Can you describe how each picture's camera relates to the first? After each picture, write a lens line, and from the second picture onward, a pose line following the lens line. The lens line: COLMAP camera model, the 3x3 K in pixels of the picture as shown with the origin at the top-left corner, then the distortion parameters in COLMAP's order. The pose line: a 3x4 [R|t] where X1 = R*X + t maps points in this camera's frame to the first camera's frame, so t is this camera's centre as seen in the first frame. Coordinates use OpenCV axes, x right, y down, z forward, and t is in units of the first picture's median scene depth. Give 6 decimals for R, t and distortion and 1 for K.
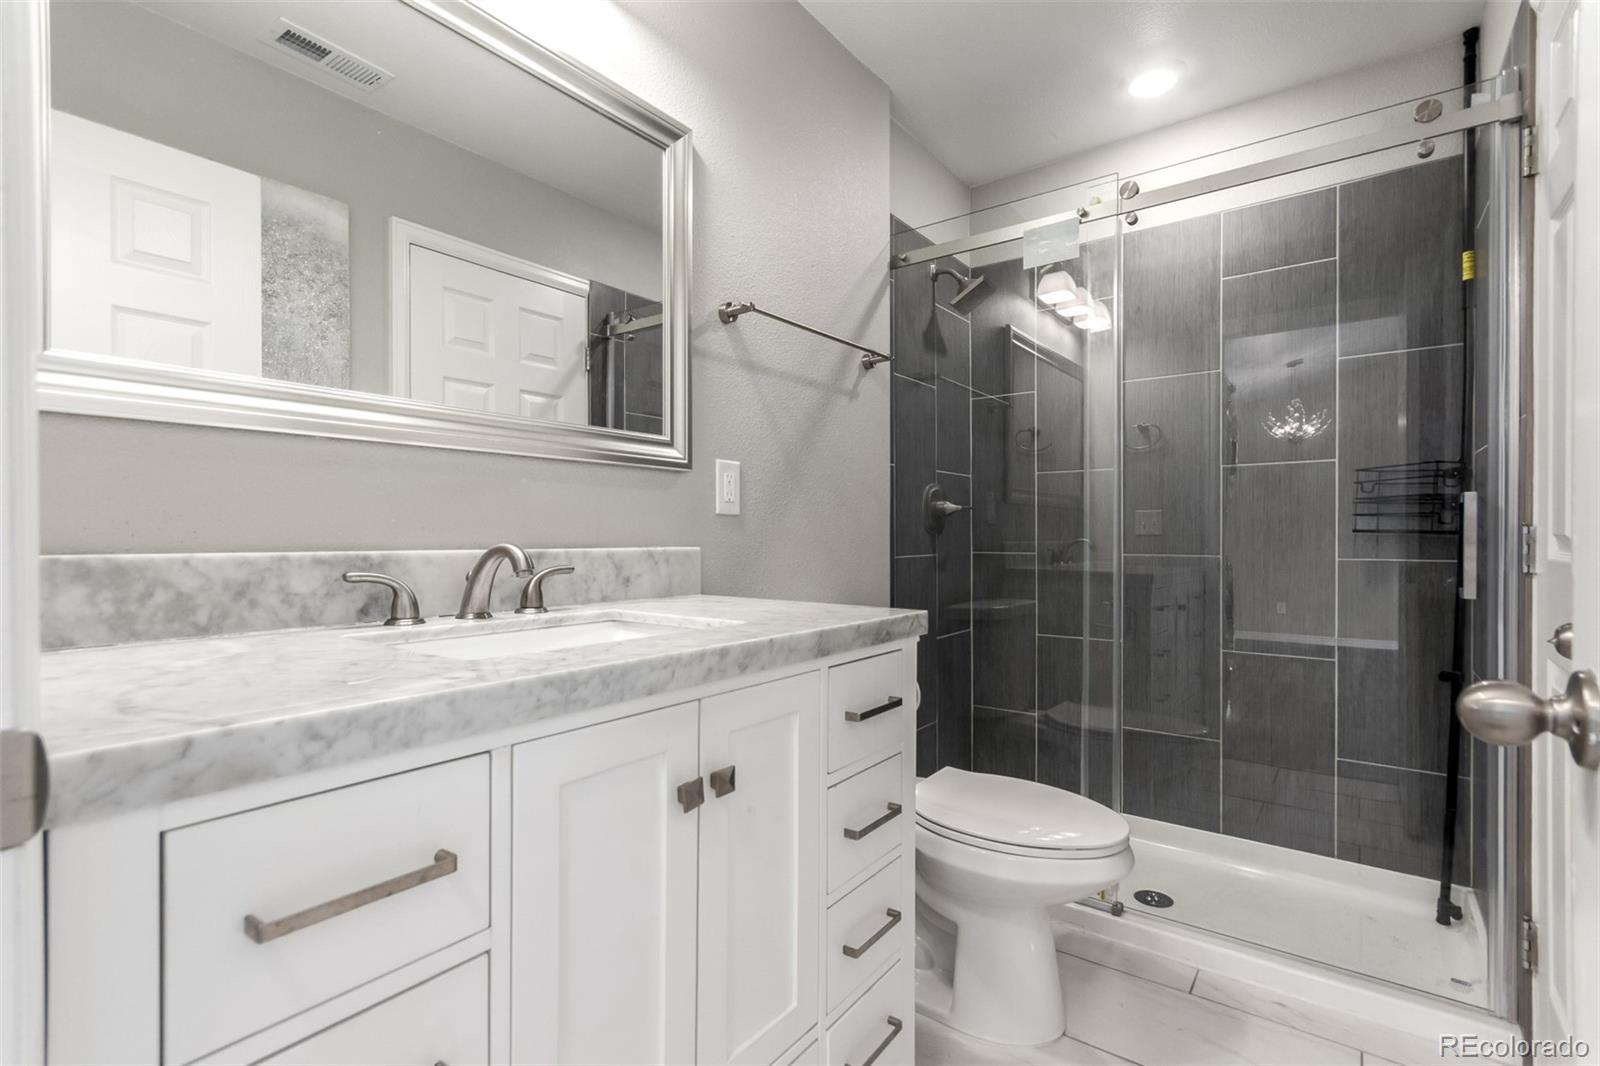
lens RADIAL K [[755.5, 0, 794.4], [0, 755.5, 536.0], [0, 0, 1]] dist [-0.003837, 0.007458]
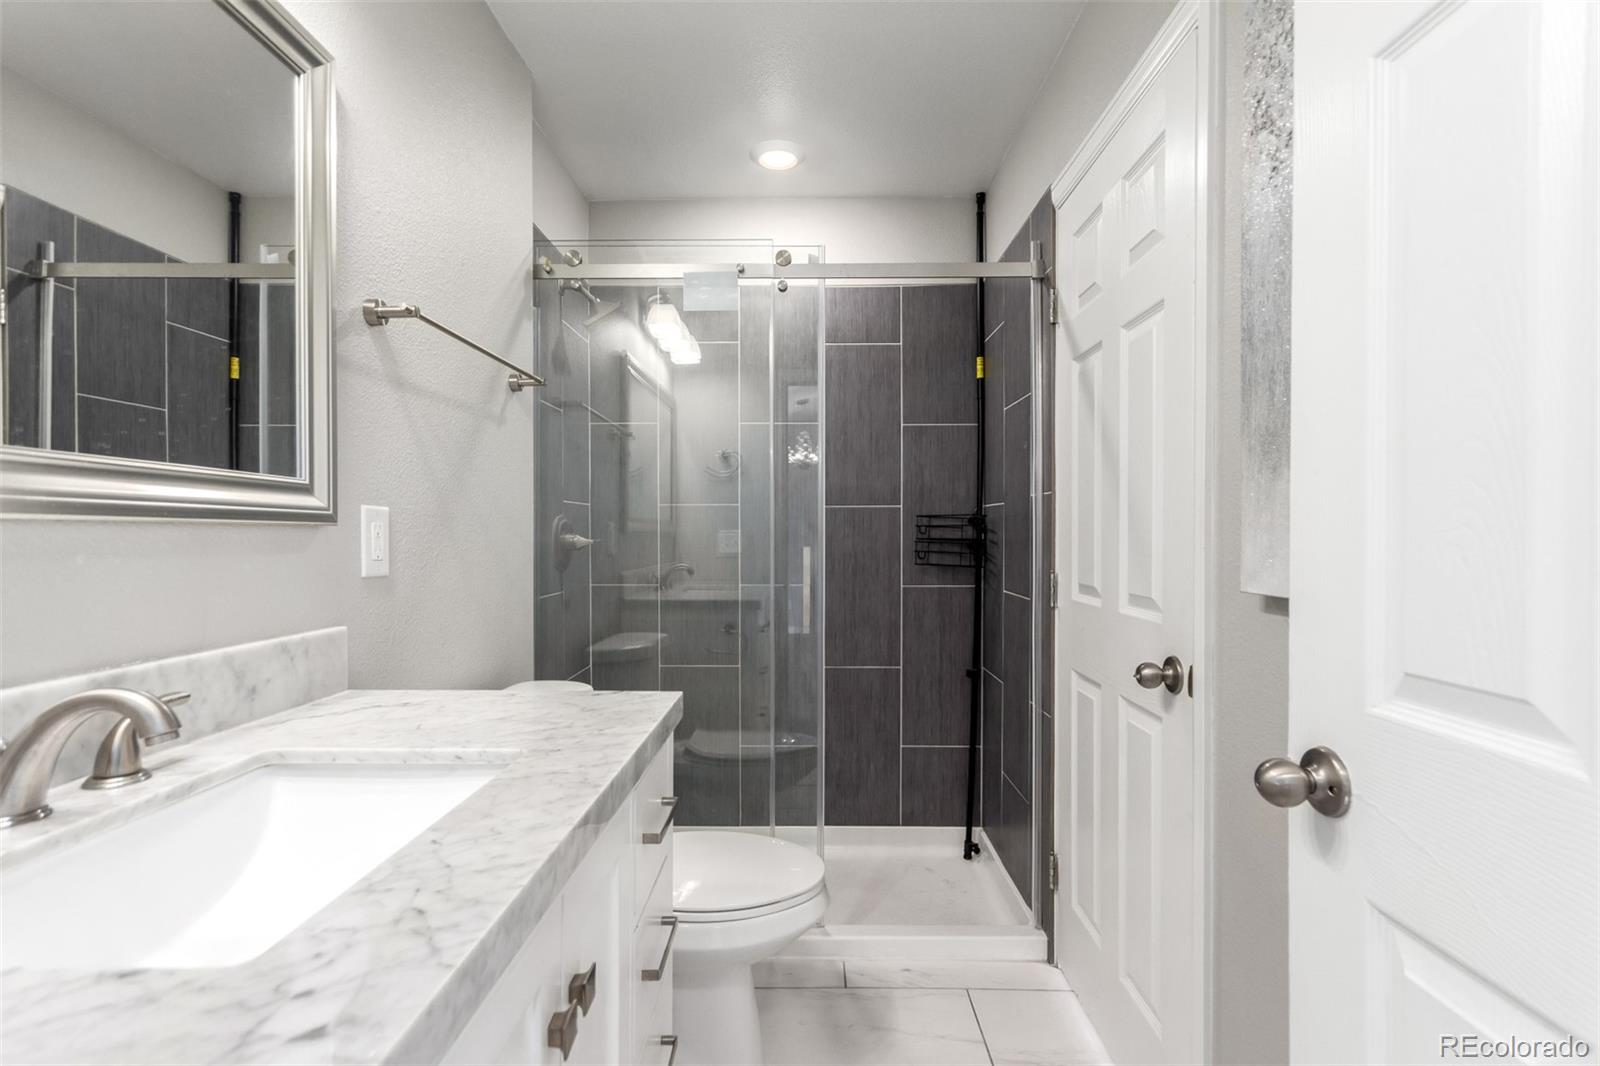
lens RADIAL K [[751.4, 0, 804.6], [0, 751.4, 534.7], [0, 0, 1]] dist [0.004968, 0.000665]
pose [[0.803005, -0.000618, 0.595972, -0.162910], [-0.000494, 0.999998, 0.001703, -0.061084], [-0.595972, -0.001661, 0.803003, 0.110058]]
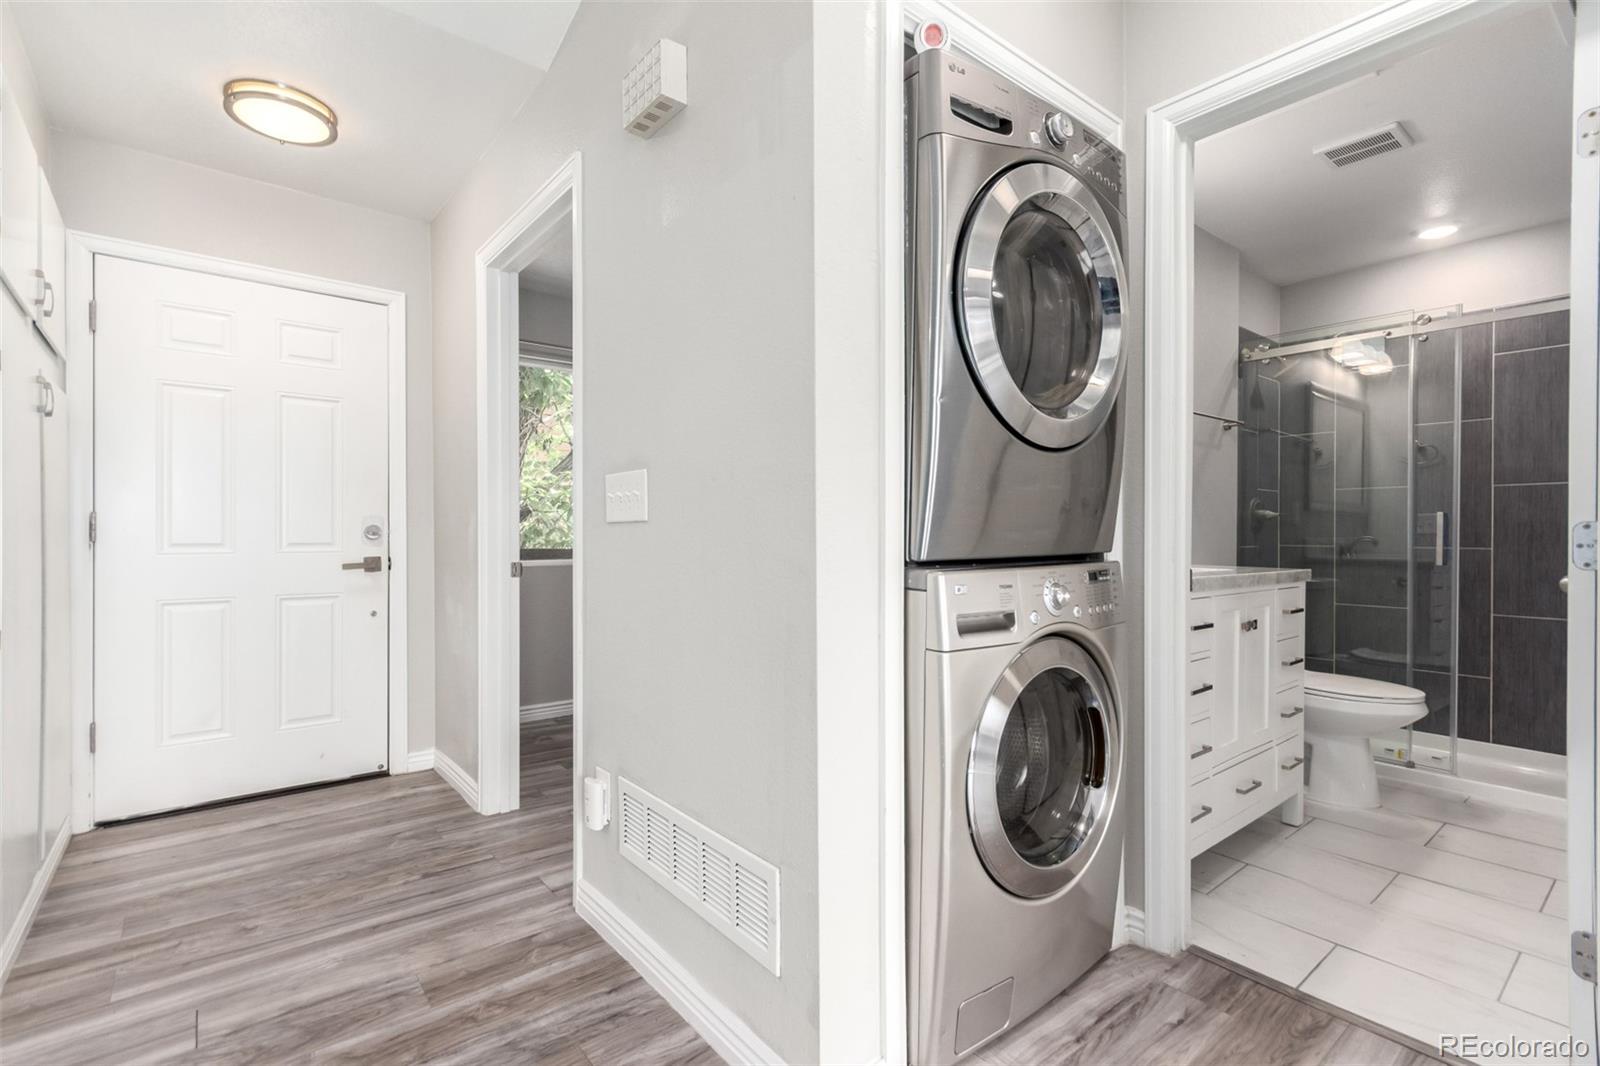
lens RADIAL K [[755.5, 0, 794.4], [0, 755.5, 536.0], [0, 0, 1]] dist [-0.003837, 0.007458]
pose [[0.970405, 0.005000, -0.241433, -0.435793], [-0.004776, 0.999987, 0.001514, 0.007923], [0.241438, -0.000316, 0.970416, -0.836300]]
